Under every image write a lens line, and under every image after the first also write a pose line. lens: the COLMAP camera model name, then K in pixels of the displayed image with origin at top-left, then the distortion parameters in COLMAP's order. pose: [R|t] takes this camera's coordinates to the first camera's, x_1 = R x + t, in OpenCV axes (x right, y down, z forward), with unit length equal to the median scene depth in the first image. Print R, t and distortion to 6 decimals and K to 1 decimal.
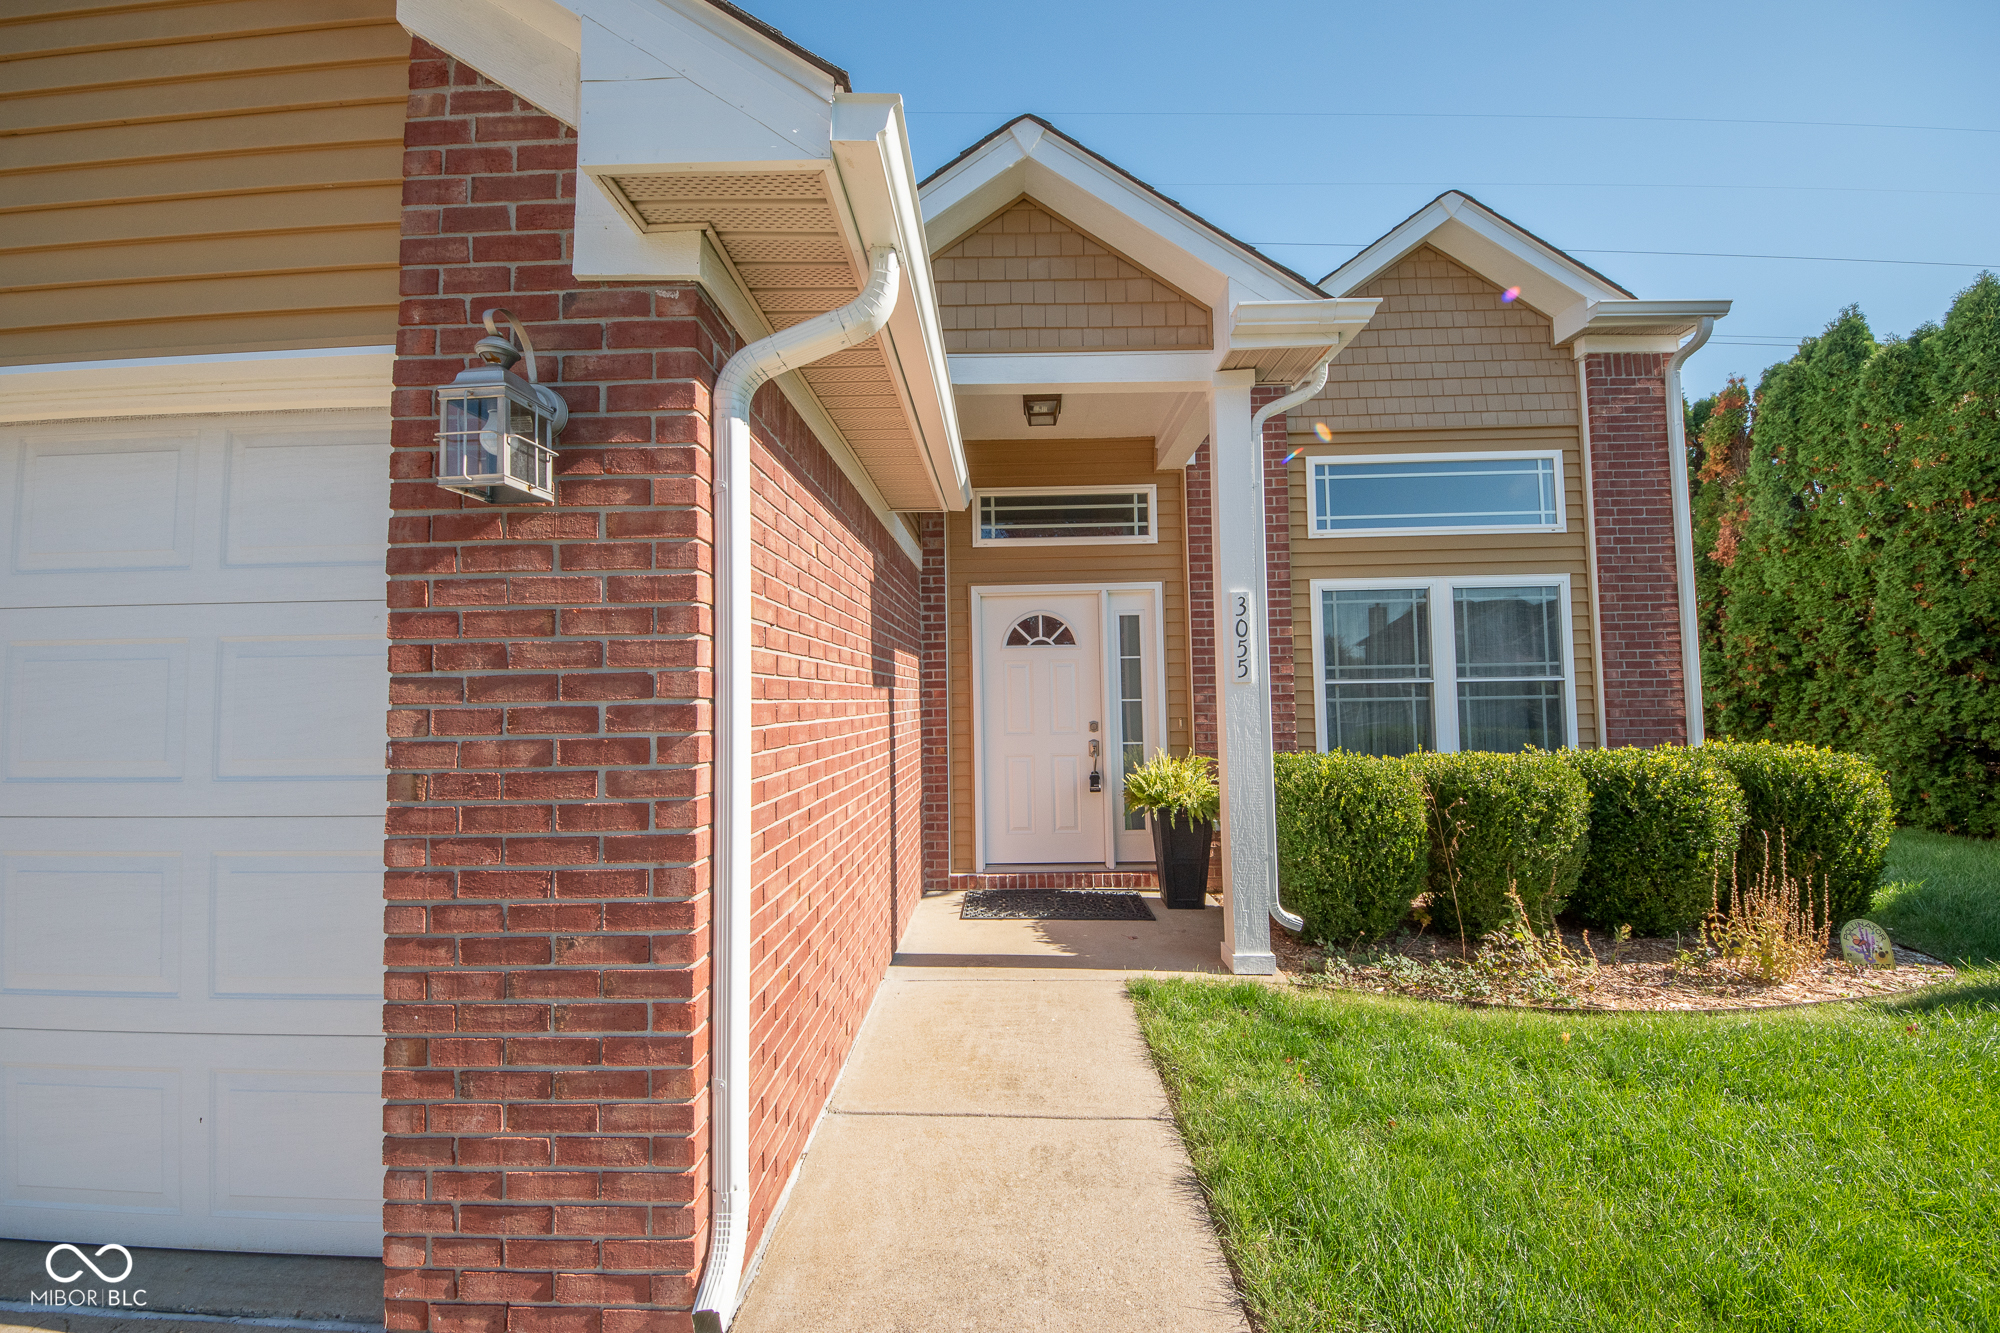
lens RADIAL K [[704.5, 0, 997.4], [0, 704.5, 672.6], [0, 0, 1]] dist [0.021546, -0.016787]
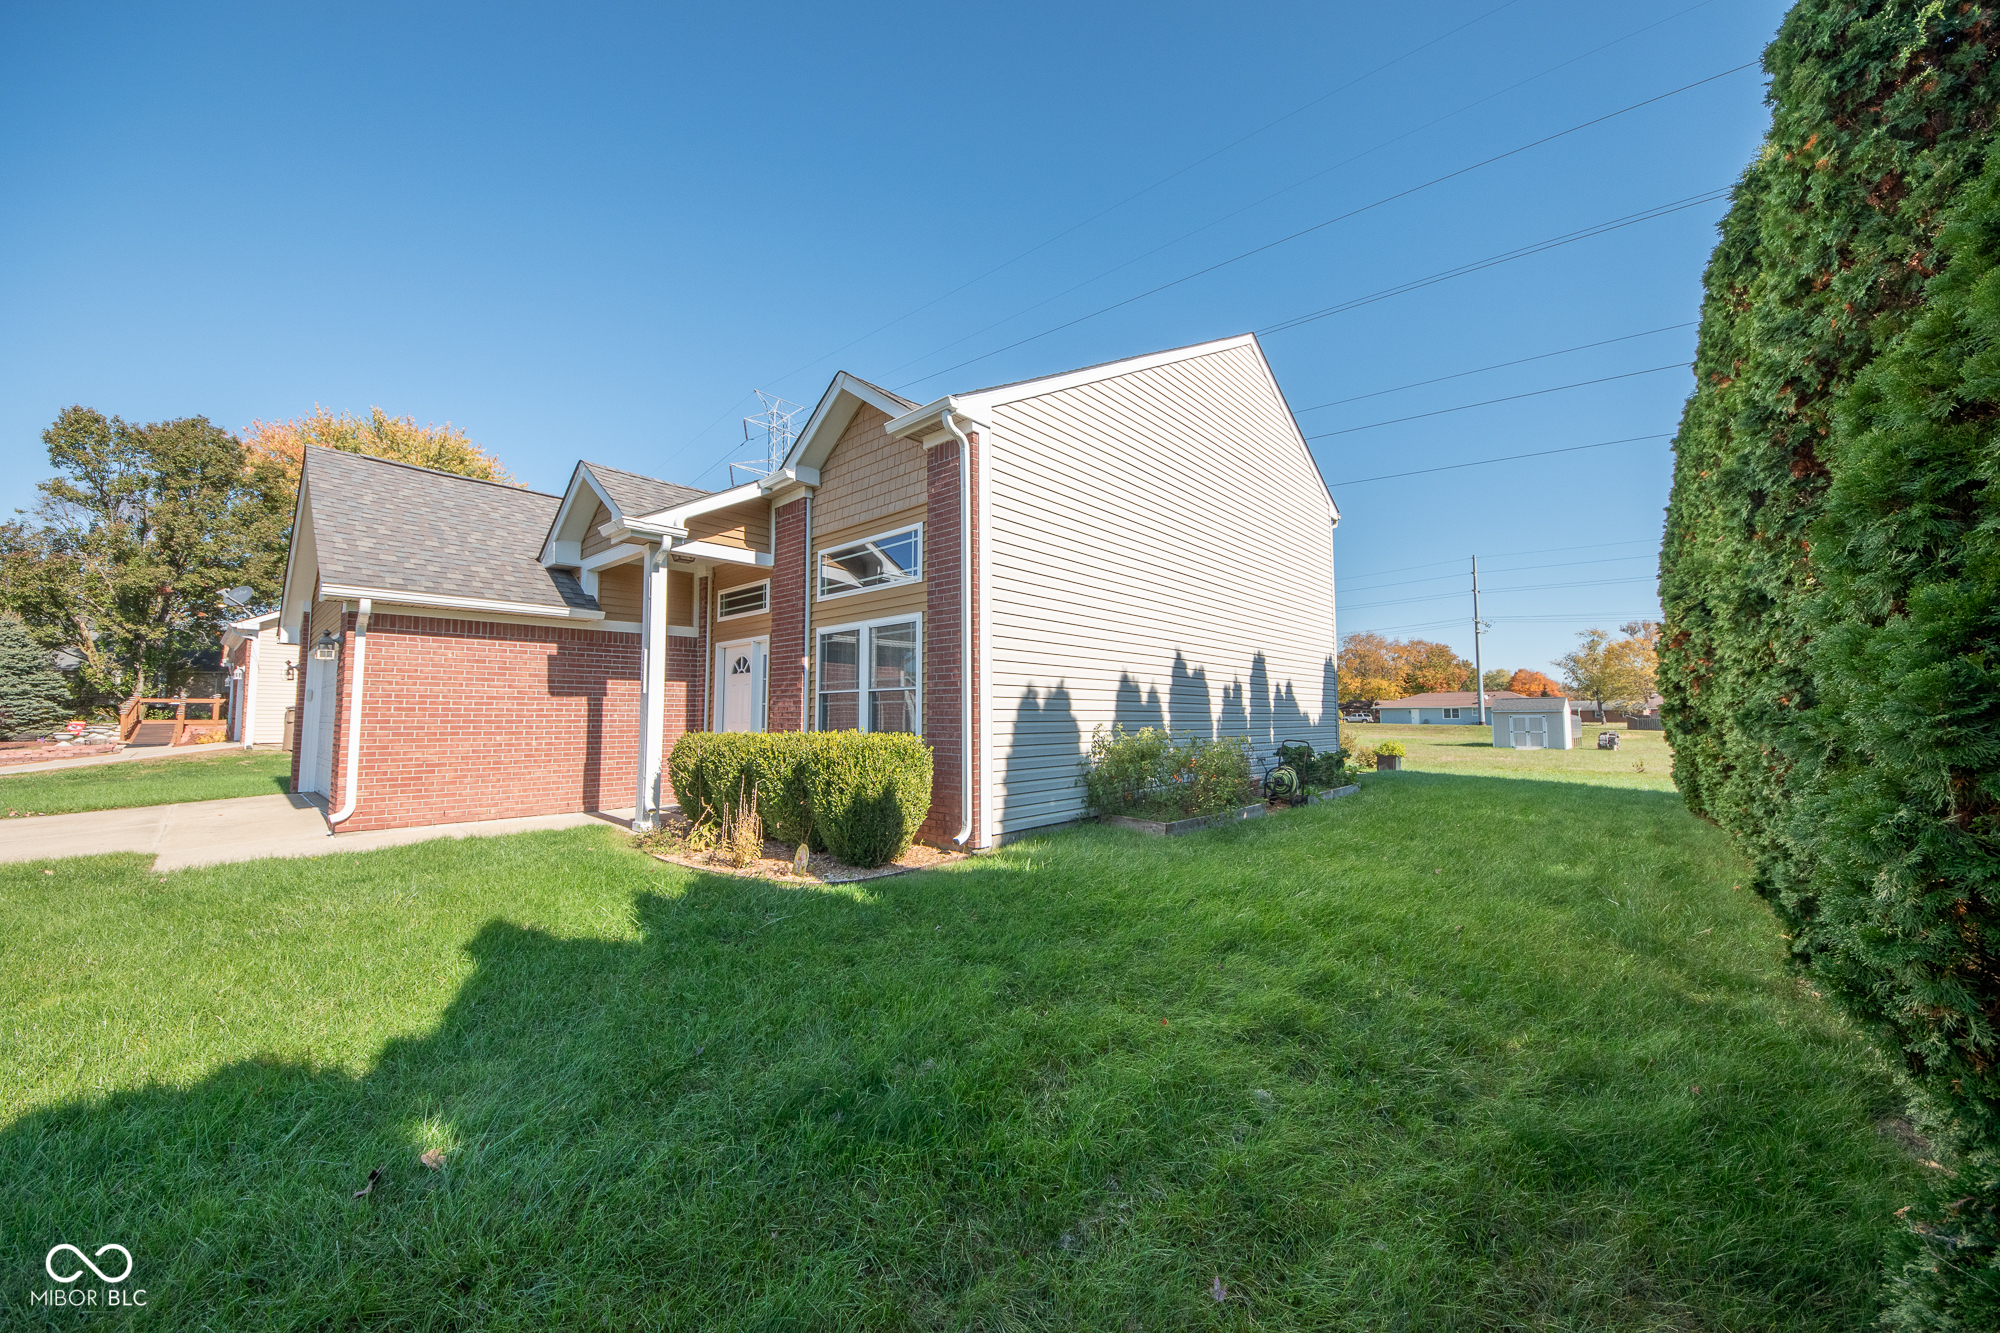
lens RADIAL K [[704.5, 0, 997.4], [0, 704.5, 672.6], [0, 0, 1]] dist [0.021546, -0.016787]
pose [[0.758740, -0.028391, -0.650775, 1.788166], [0.013925, 0.999528, -0.027370, 0.018438], [0.651245, 0.011704, 0.758777, 0.057938]]
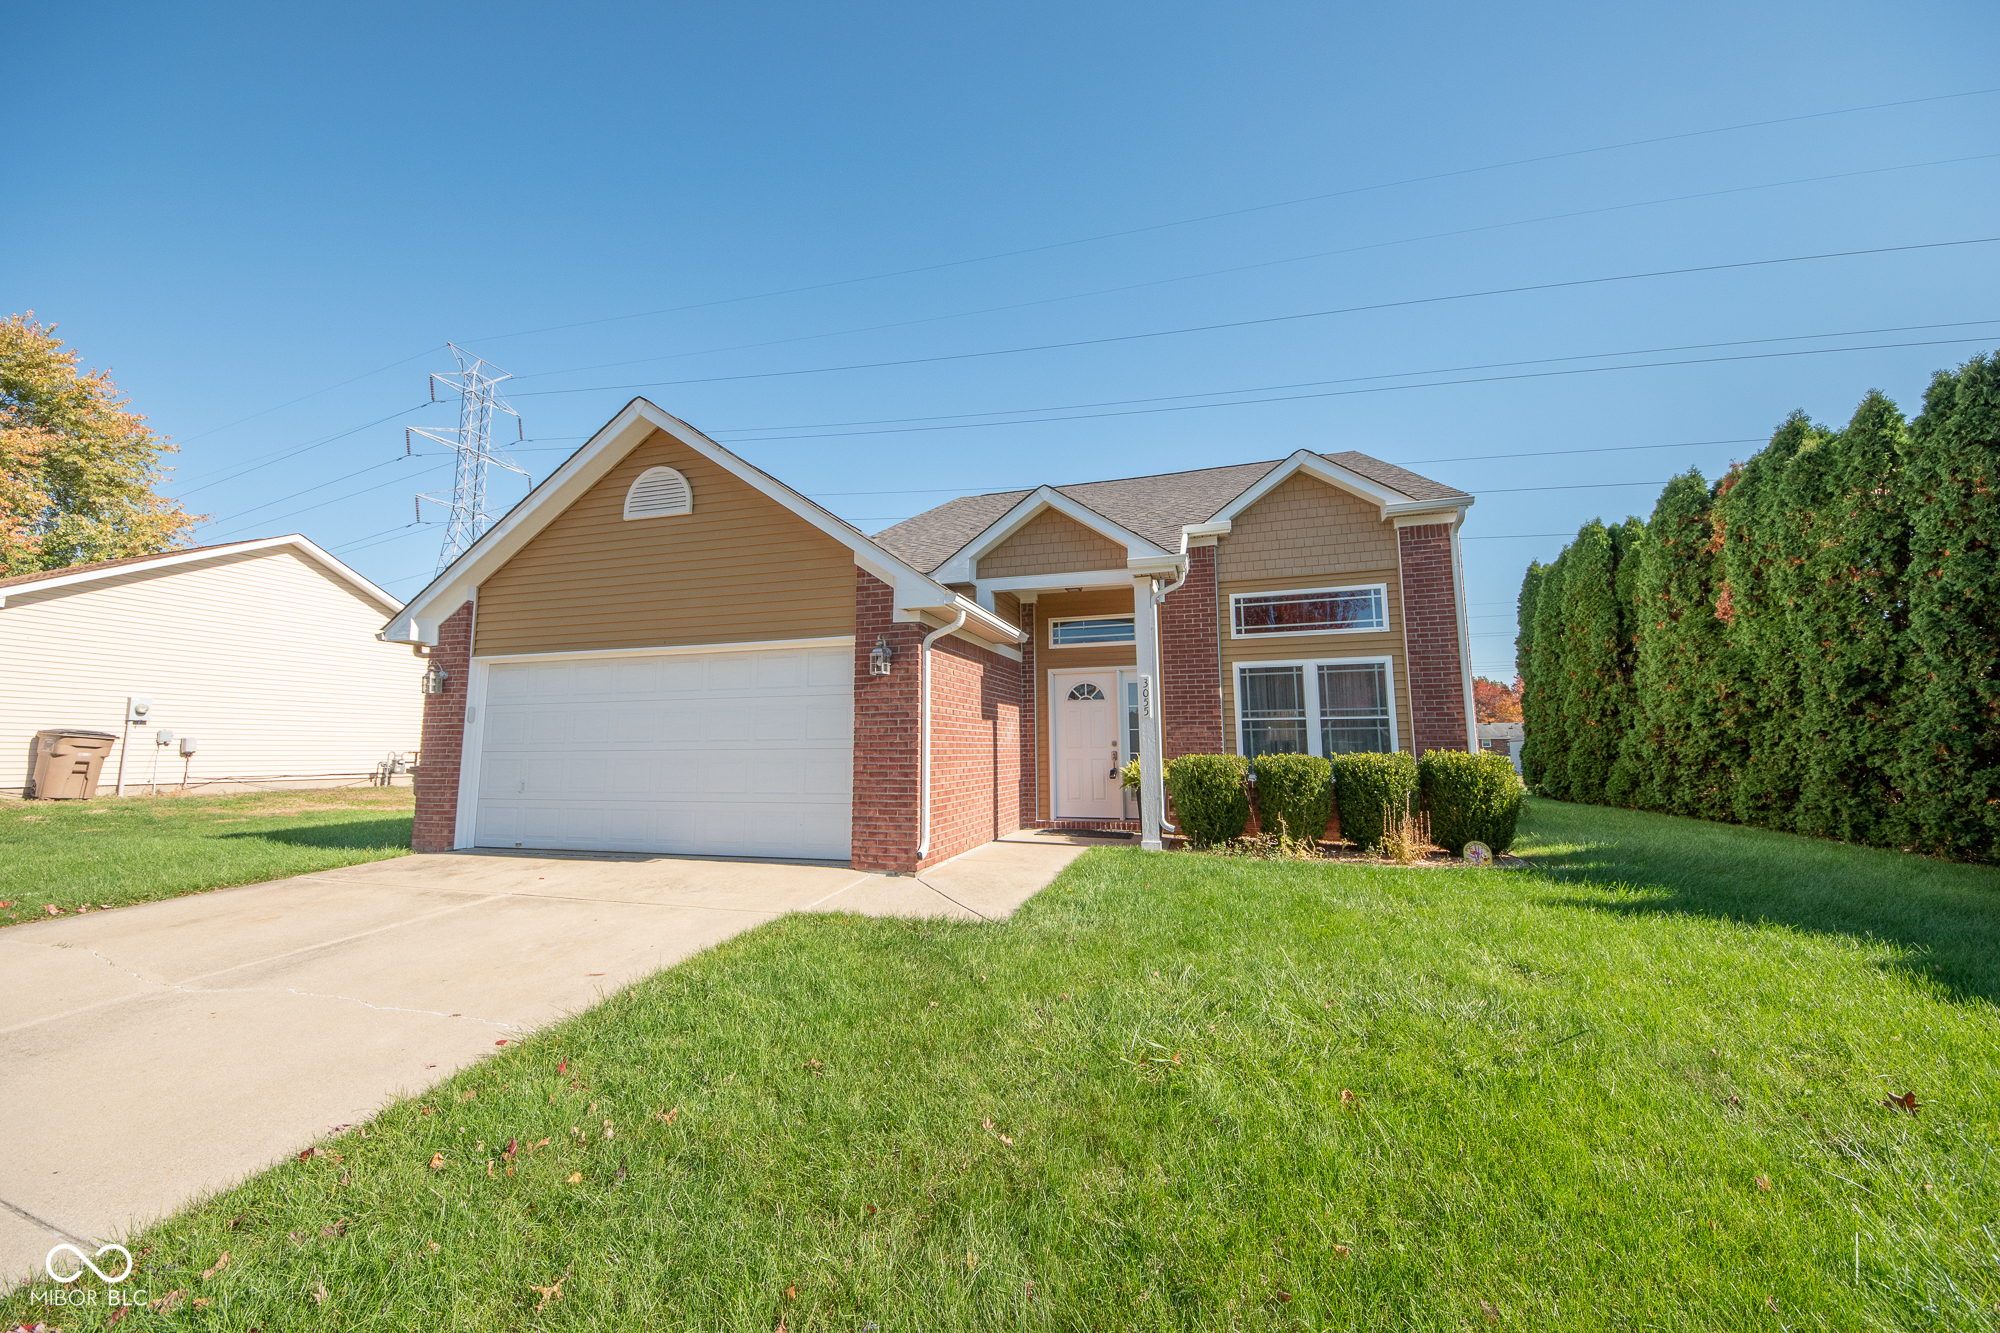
lens RADIAL K [[704.5, 0, 997.4], [0, 704.5, 672.6], [0, 0, 1]] dist [0.021546, -0.016787]
pose [[0.962074, -0.019965, -0.272058, 0.355720], [0.001433, 0.997674, -0.068148, 0.015869], [0.272786, 0.065174, 0.959865, -0.883015]]
